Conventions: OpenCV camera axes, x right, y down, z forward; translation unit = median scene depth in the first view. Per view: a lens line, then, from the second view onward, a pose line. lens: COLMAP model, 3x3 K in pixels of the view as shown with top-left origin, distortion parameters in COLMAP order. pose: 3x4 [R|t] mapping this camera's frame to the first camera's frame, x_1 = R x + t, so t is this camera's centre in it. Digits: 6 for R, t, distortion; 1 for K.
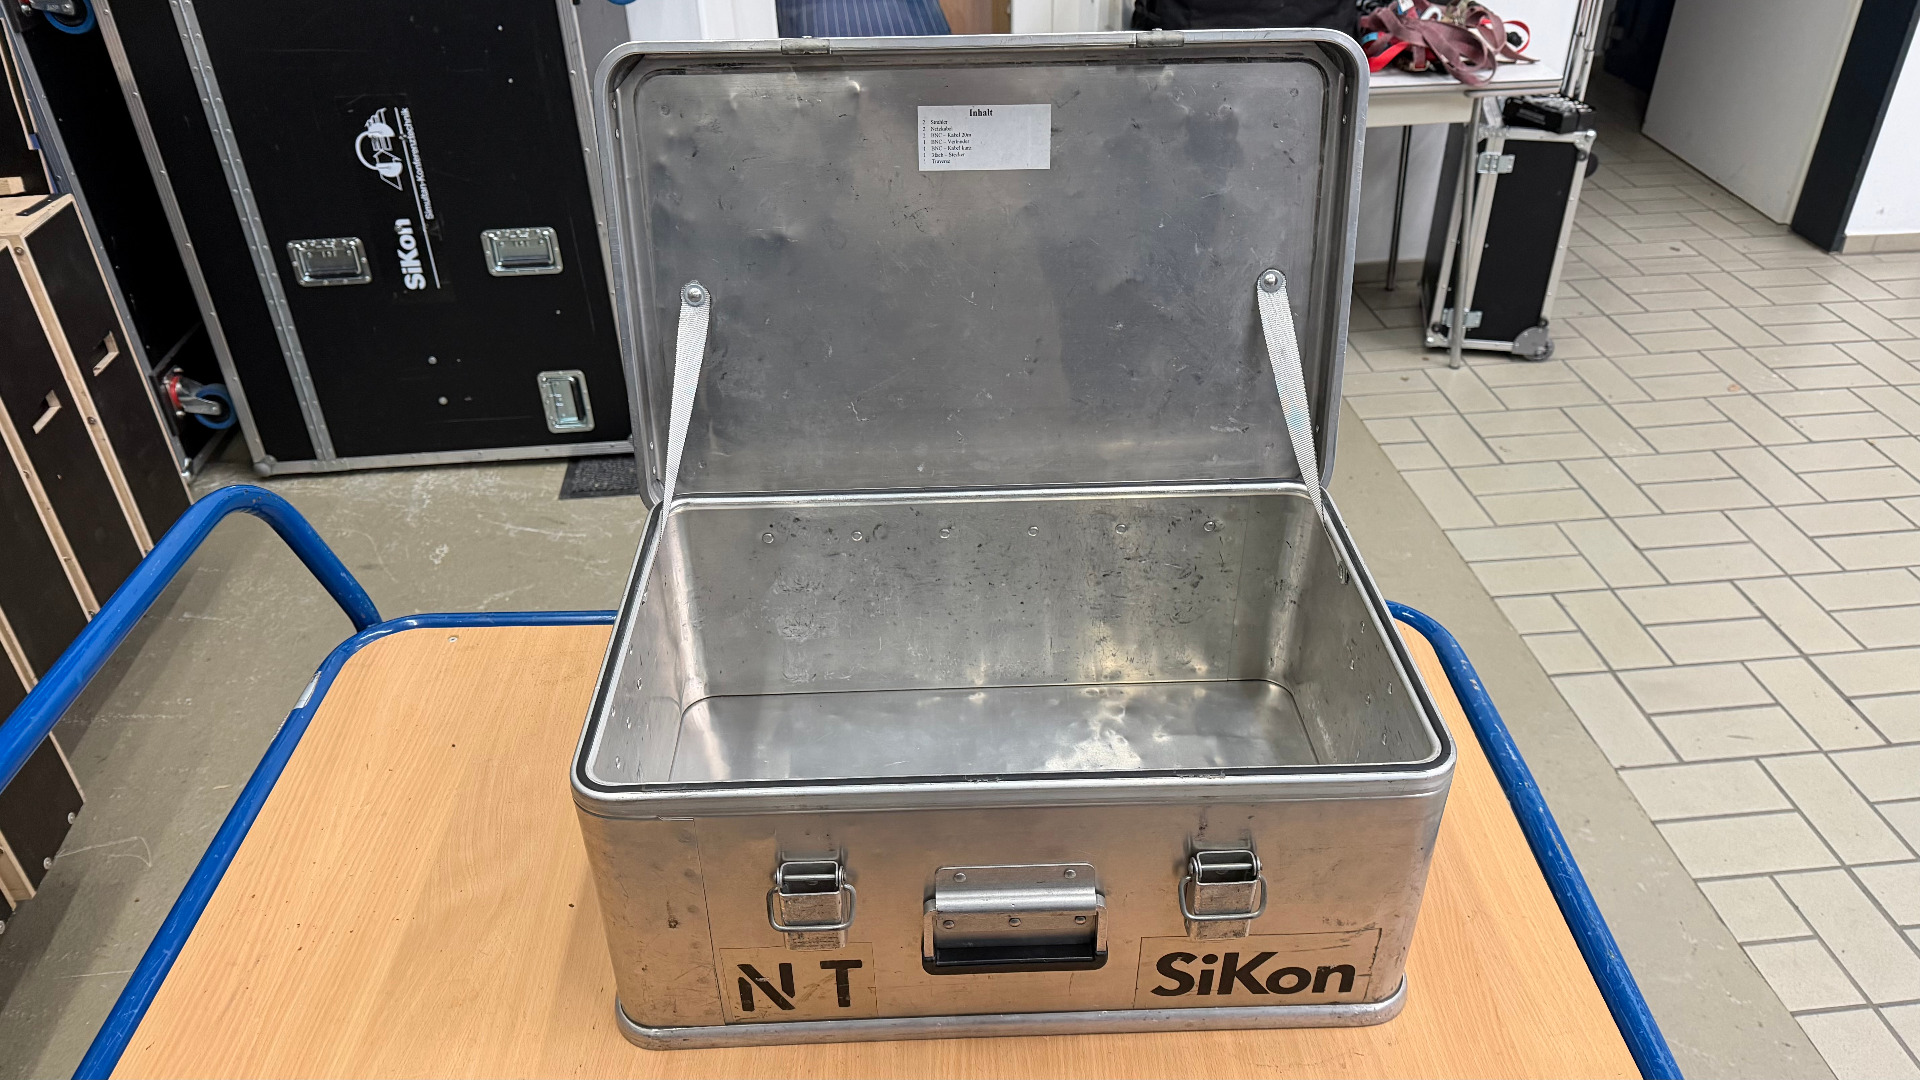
lens RADIAL K [[1357.2, 0, 959.9], [0, 1357.2, 534.8], [0, 0, 1]] dist [0.022411, -0.039977]
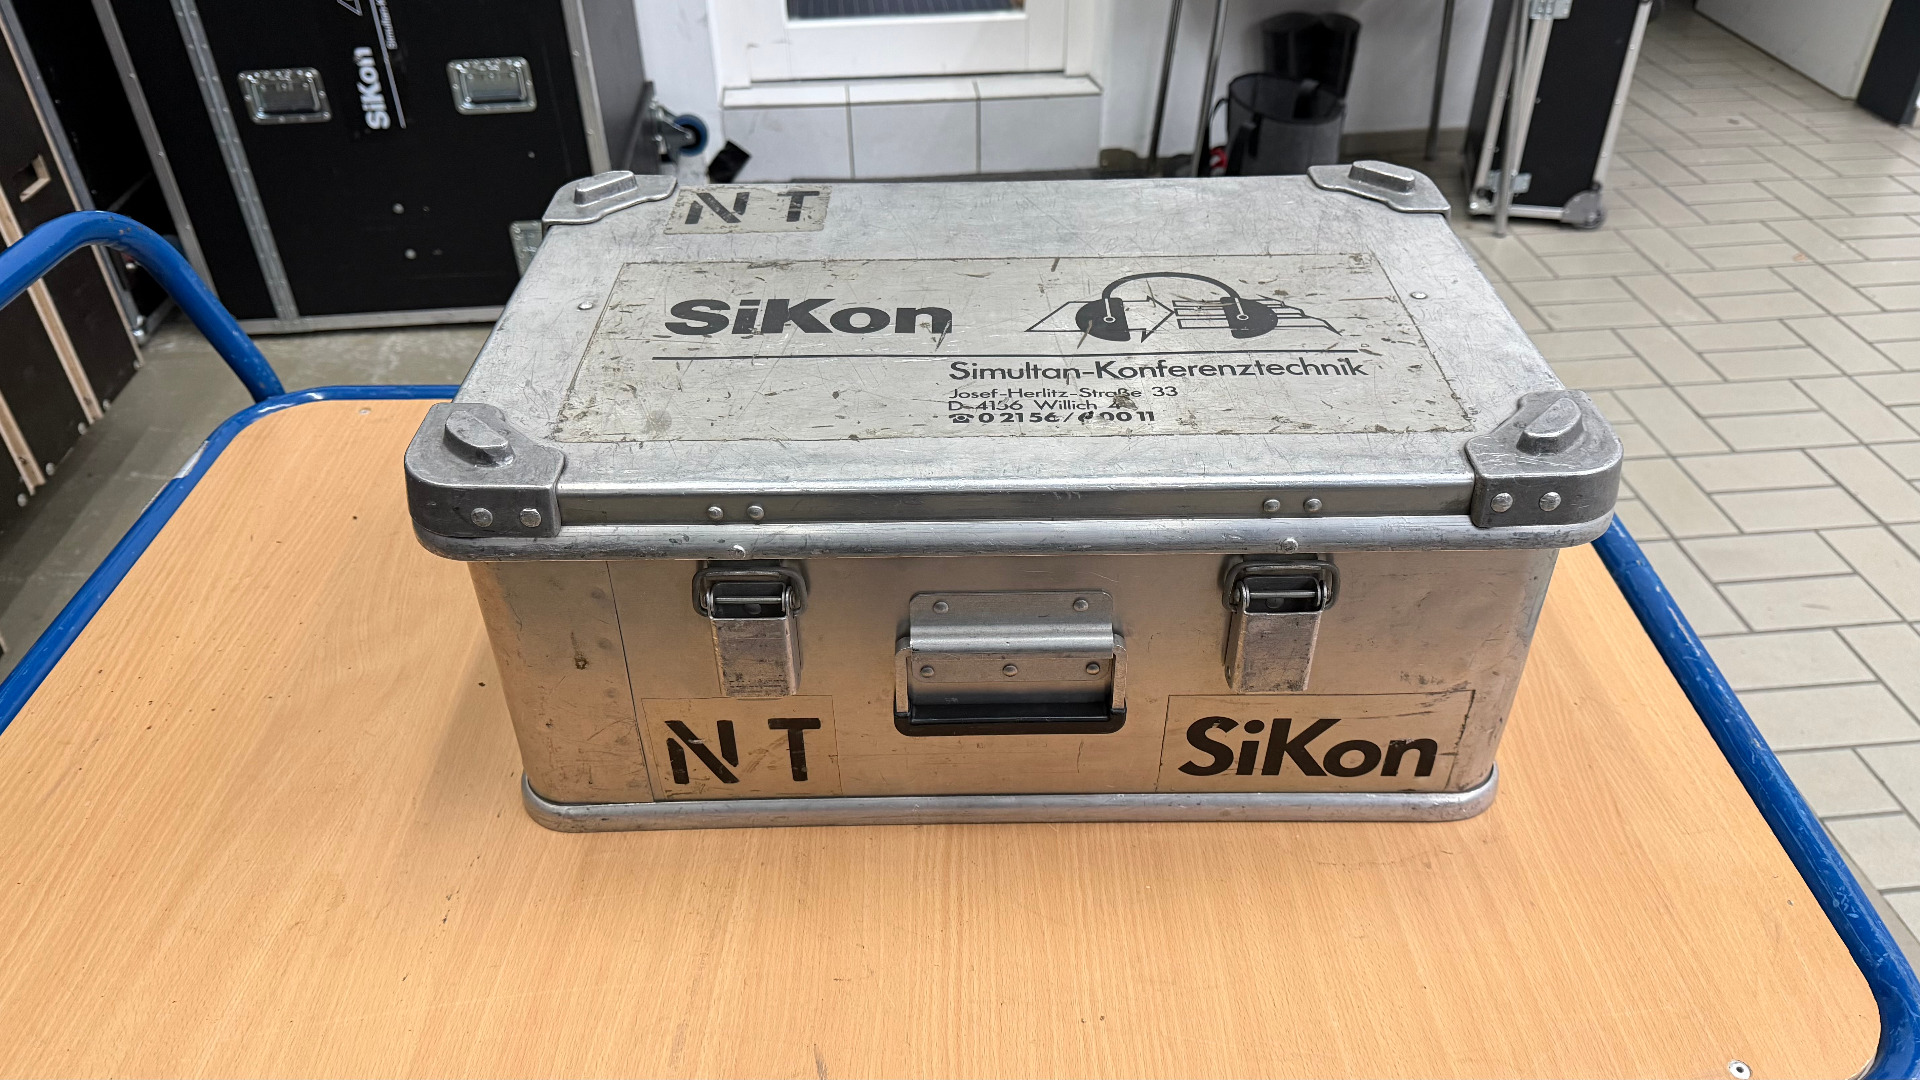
lens RADIAL K [[1363.7, 0, 960.0], [0, 1363.7, 540.0], [0, 0, 1]] dist [-0.004176, -0.009461]
pose [[0.999940, 0.009197, -0.005969, 0.002571], [-0.008918, 0.998935, 0.045273, 0.053306], [0.006379, -0.045217, 0.998957, 0.067644]]
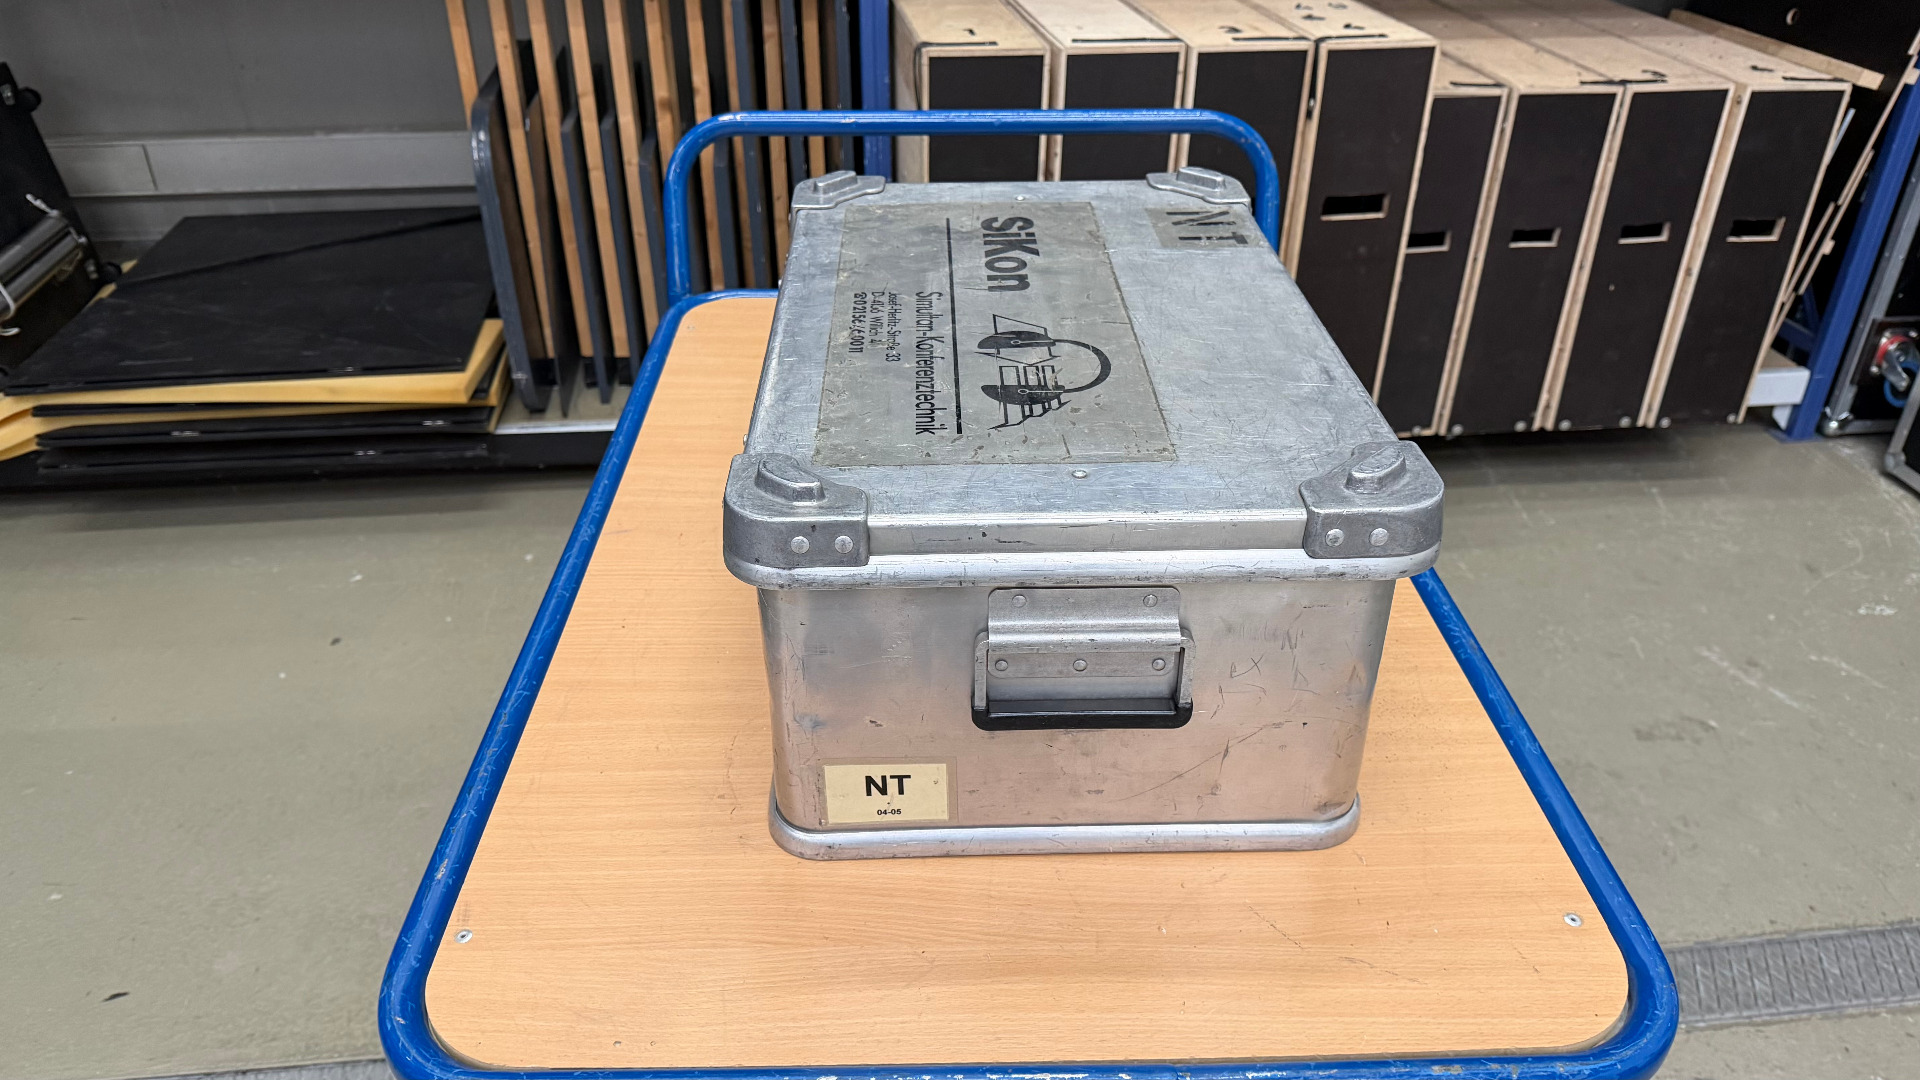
lens RADIAL K [[1351.8, 0, 959.6], [0, 1351.8, 546.8], [0, 0, 1]] dist [0.018907, -0.034281]
pose [[-0.001028, 0.535342, -0.844634, 0.311885], [-0.553433, 0.703187, 0.446364, -0.074457], [0.832893, 0.467907, 0.295553, 0.257155]]
